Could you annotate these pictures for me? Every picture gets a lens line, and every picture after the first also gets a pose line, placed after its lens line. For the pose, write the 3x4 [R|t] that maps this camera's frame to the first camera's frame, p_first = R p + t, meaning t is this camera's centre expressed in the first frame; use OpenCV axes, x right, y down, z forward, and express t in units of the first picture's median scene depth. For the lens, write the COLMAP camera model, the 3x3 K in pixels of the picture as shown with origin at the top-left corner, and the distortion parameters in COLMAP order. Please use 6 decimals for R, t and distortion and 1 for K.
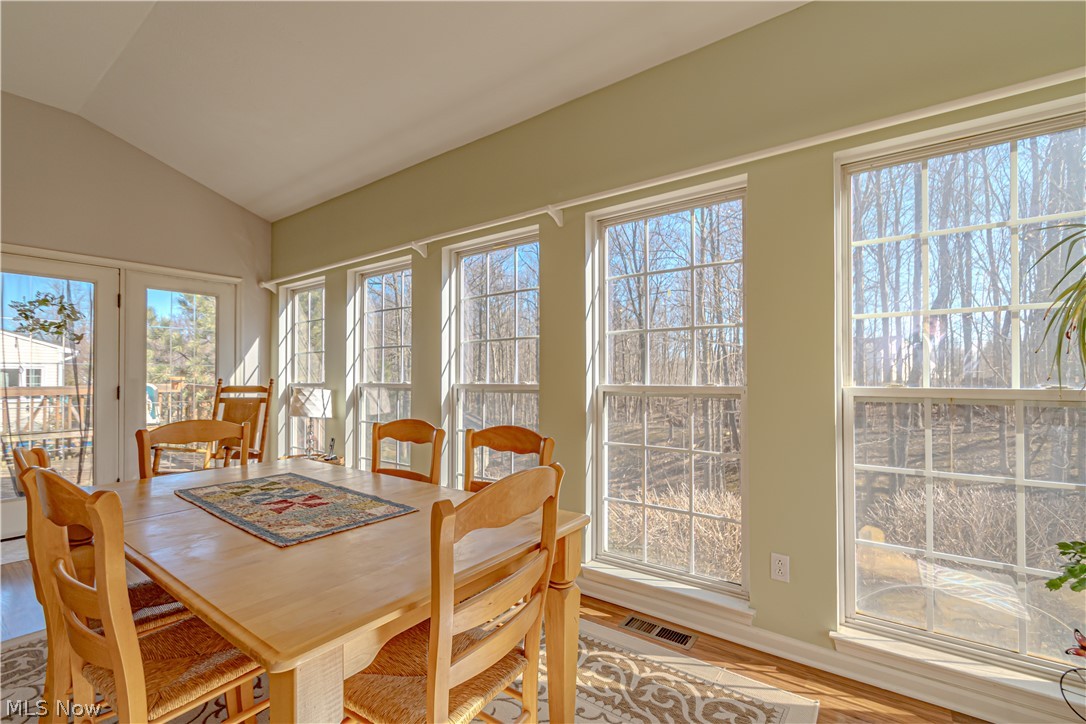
lens RADIAL K [[474.6, 0, 542.6], [0, 474.6, 371.1], [0, 0, 1]] dist [0.002314, -0.003311]
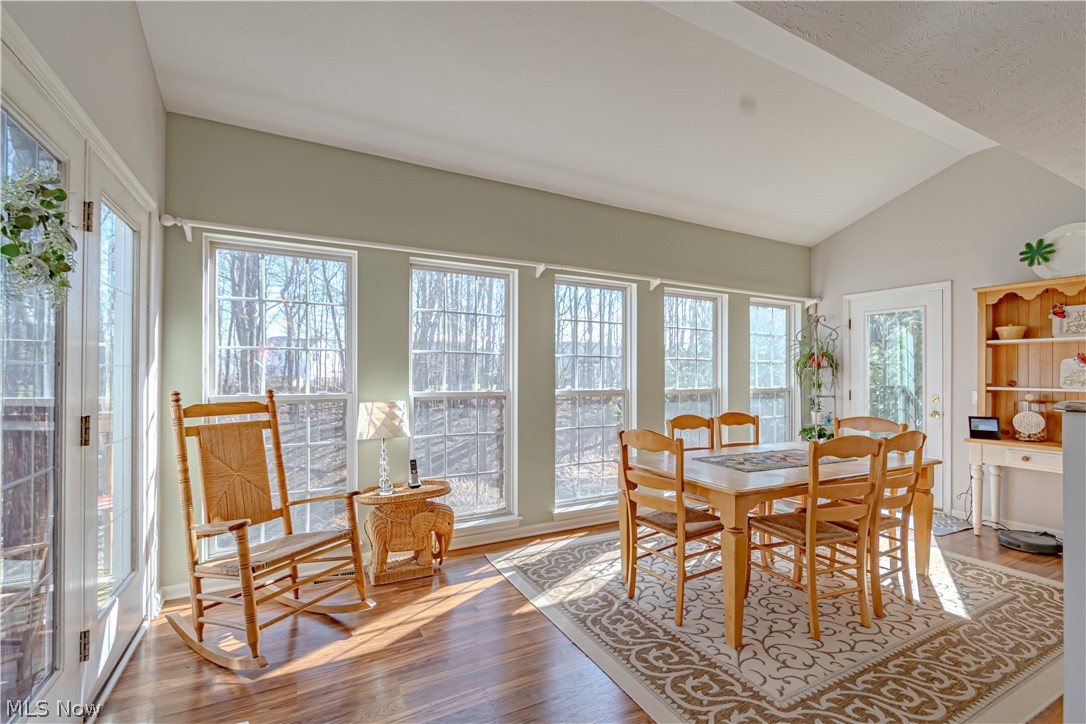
lens RADIAL K [[474.6, 0, 542.6], [0, 474.6, 371.1], [0, 0, 1]] dist [0.002314, -0.003311]
pose [[0.433377, 0.009893, 0.901159, -1.135518], [-0.015846, 0.999869, -0.003356, -0.014130], [-0.901074, -0.012825, 0.433476, 0.460469]]
